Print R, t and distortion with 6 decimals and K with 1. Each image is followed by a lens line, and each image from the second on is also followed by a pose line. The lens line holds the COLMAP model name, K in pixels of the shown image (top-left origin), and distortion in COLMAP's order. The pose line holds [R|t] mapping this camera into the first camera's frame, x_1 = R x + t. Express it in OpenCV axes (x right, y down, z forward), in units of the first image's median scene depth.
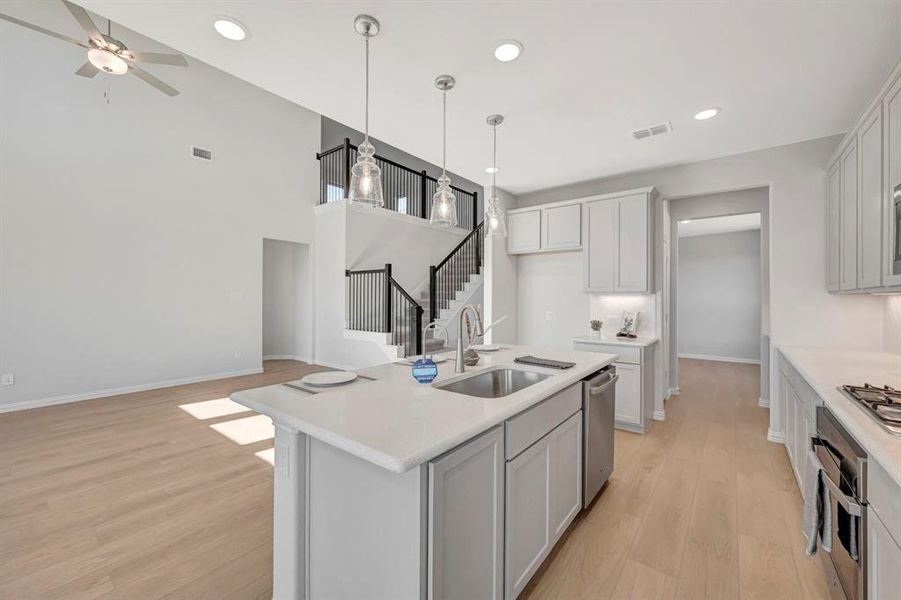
lens RADIAL K [[356.3, 0, 454.3], [0, 356.3, 297.3], [0, 0, 1]] dist [-0.001887, 0.000112]
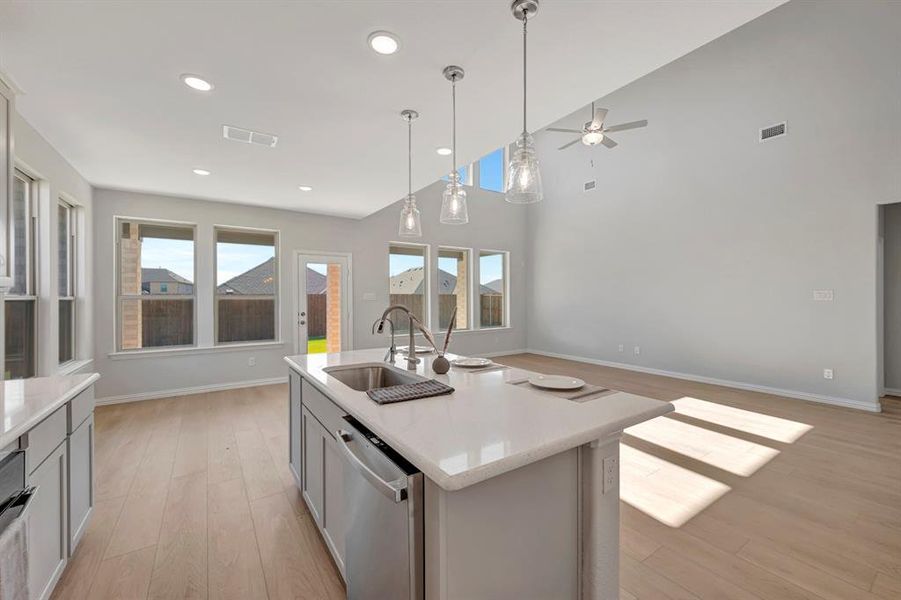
lens RADIAL K [[364.2, 0, 454.2], [0, 364.2, 297.9], [0, 0, 1]] dist [0.001258, 0.000353]
pose [[-0.306896, -0.000381, -0.951743, 0.357282], [0.005345, 0.999983, -0.002124, -0.000170], [0.951728, -0.005739, -0.306889, 0.505523]]
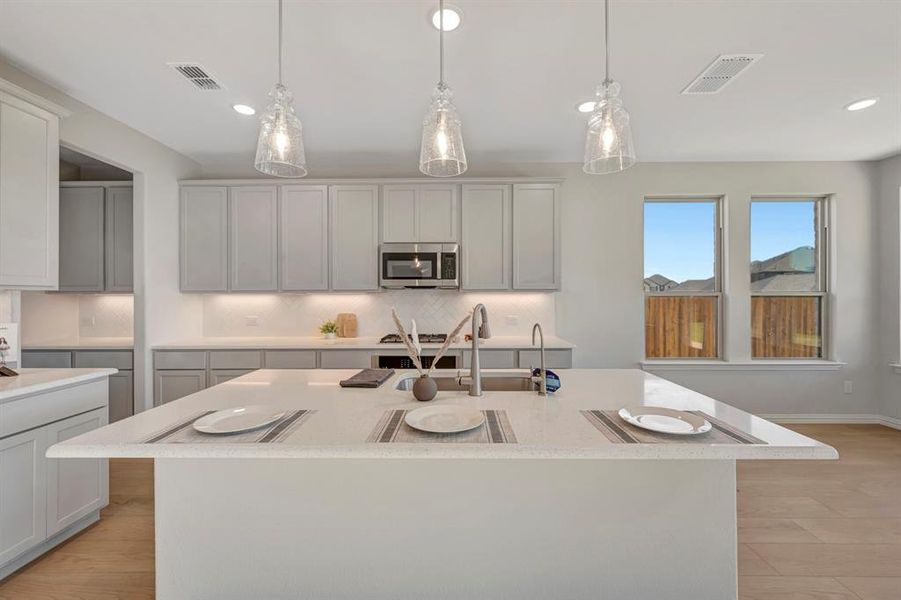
lens RADIAL K [[356.3, 0, 454.3], [0, 356.3, 297.3], [0, 0, 1]] dist [-0.001887, 0.000112]
pose [[-0.603714, -0.002956, 0.797196, -0.191542], [-0.000851, 0.999995, 0.003063, -0.000020], [-0.797201, 0.001171, -0.603713, 0.517862]]
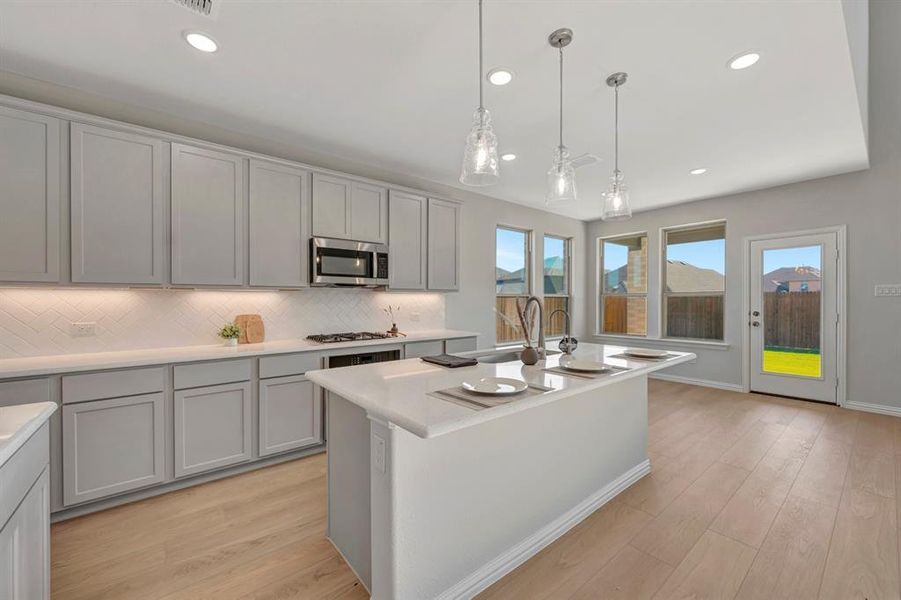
lens RADIAL K [[358.6, 0, 456.1], [0, 358.6, 303.3], [0, 0, 1]] dist [0.000486, -0.000084]
pose [[-0.976405, -0.000423, 0.215945, 0.016641], [0.000773, 0.999985, 0.005455, 0.011385], [-0.215944, 0.005493, -0.976390, 0.738966]]
